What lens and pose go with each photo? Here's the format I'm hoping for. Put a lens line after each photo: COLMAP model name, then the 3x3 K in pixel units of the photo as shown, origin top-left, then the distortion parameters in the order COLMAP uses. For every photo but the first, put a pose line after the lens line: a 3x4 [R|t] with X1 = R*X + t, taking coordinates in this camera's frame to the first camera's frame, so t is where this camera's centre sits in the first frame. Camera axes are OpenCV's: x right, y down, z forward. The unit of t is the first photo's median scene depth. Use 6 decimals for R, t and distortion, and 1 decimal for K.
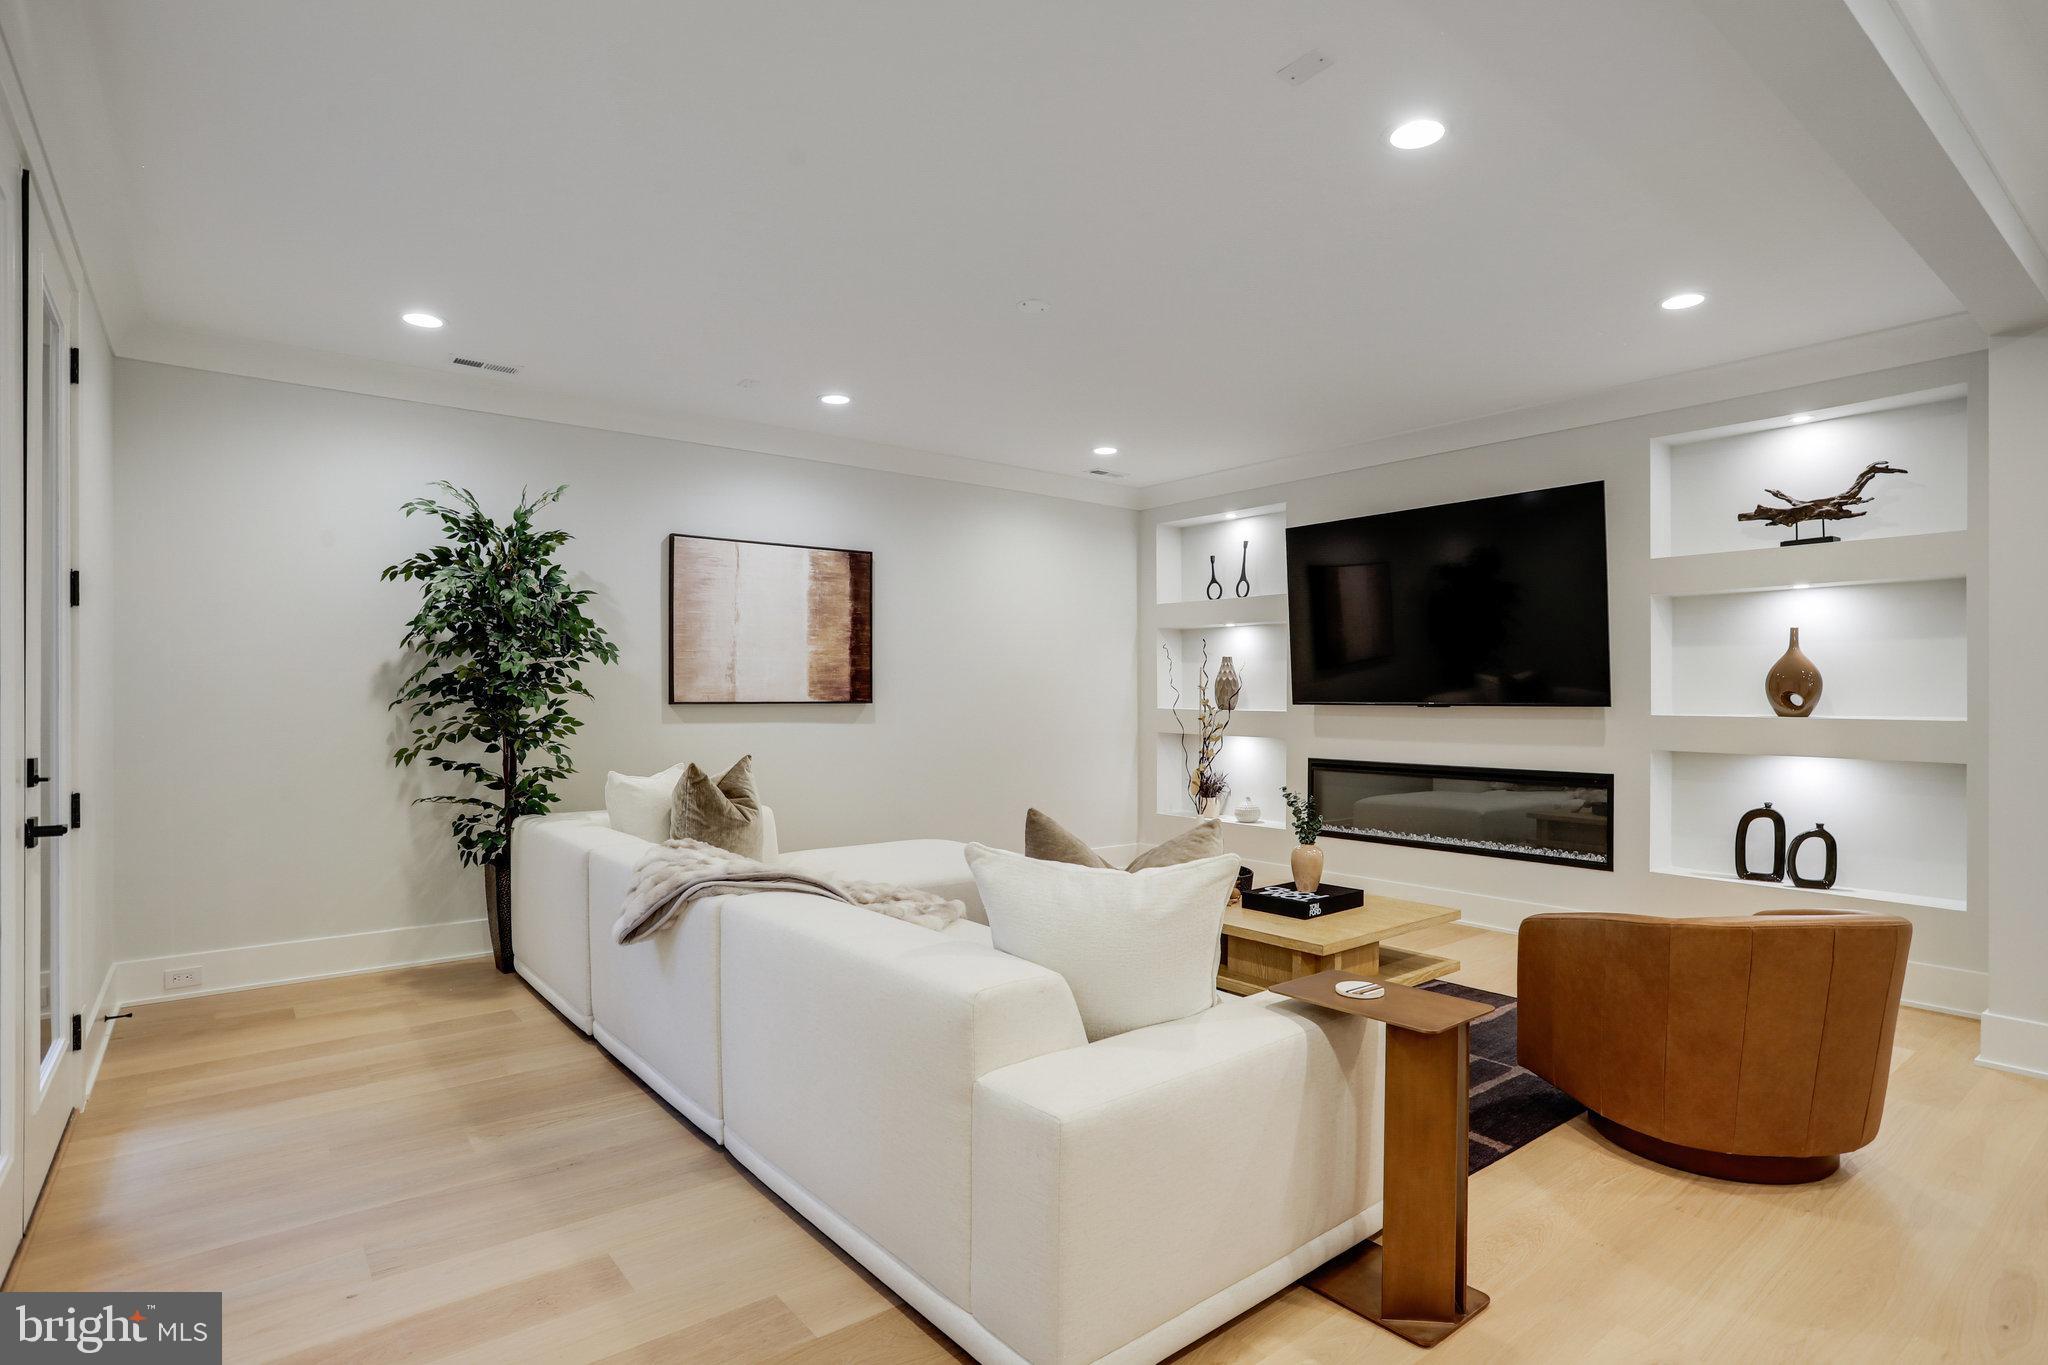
lens RADIAL K [[1053.1, 0, 1018.0], [0, 1053.1, 688.9], [0, 0, 1]] dist [-0.036036, 0.007583]
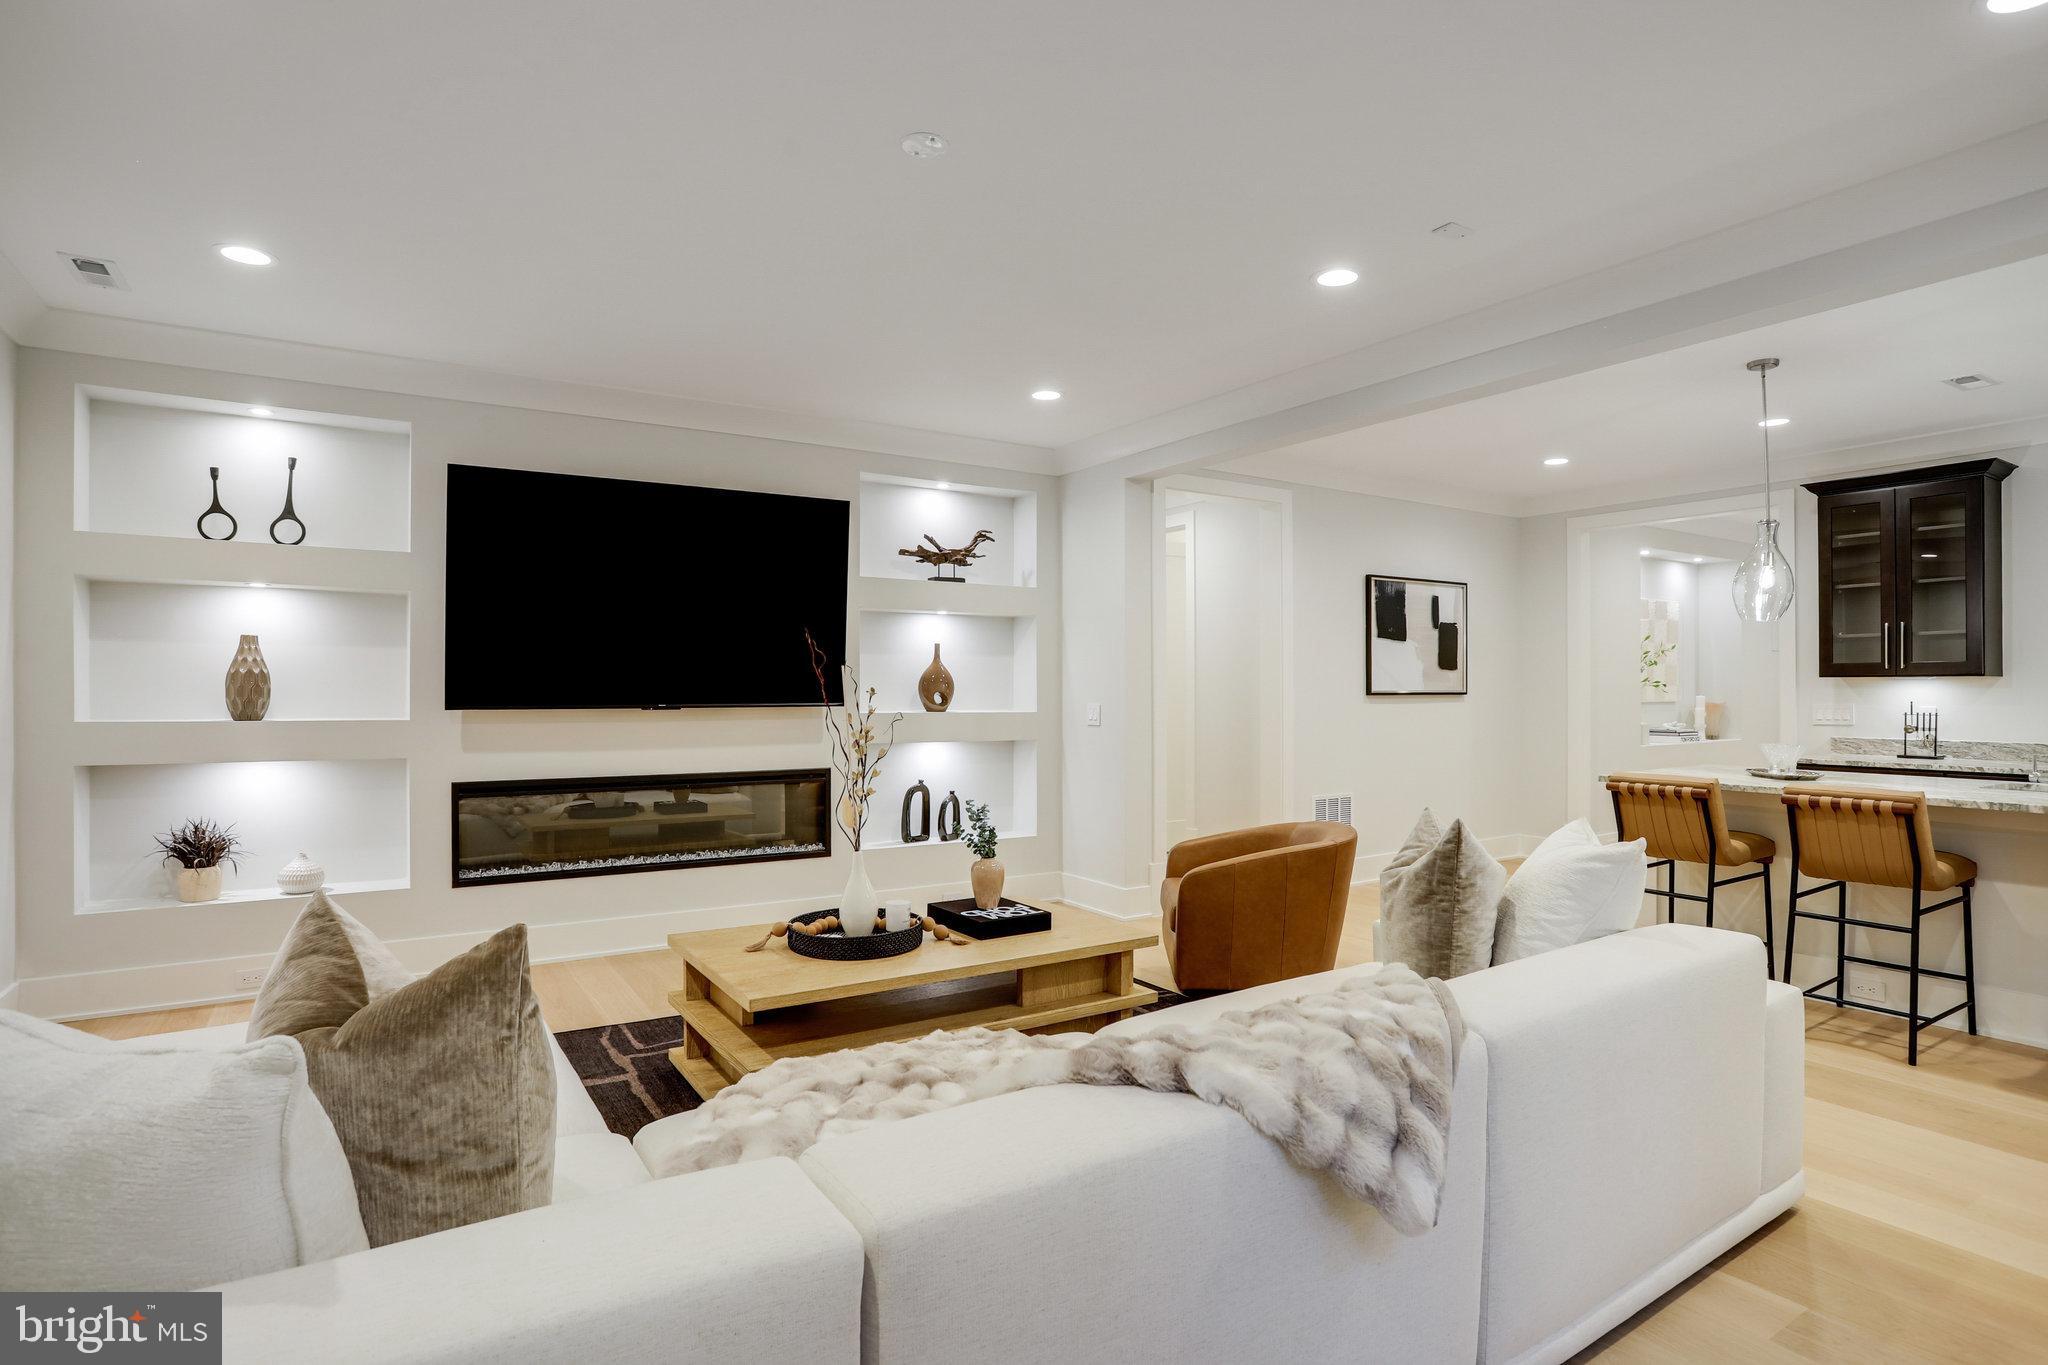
lens RADIAL K [[1053.1, 0, 1063.6], [0, 1053.1, 684.4], [0, 0, 1]] dist [-0.036036, 0.007583]
pose [[0.099431, 0.009199, 0.995002, -0.467324], [-0.002530, 0.999956, -0.008992, 0.003294], [-0.995041, -0.001623, 0.099450, 0.593191]]
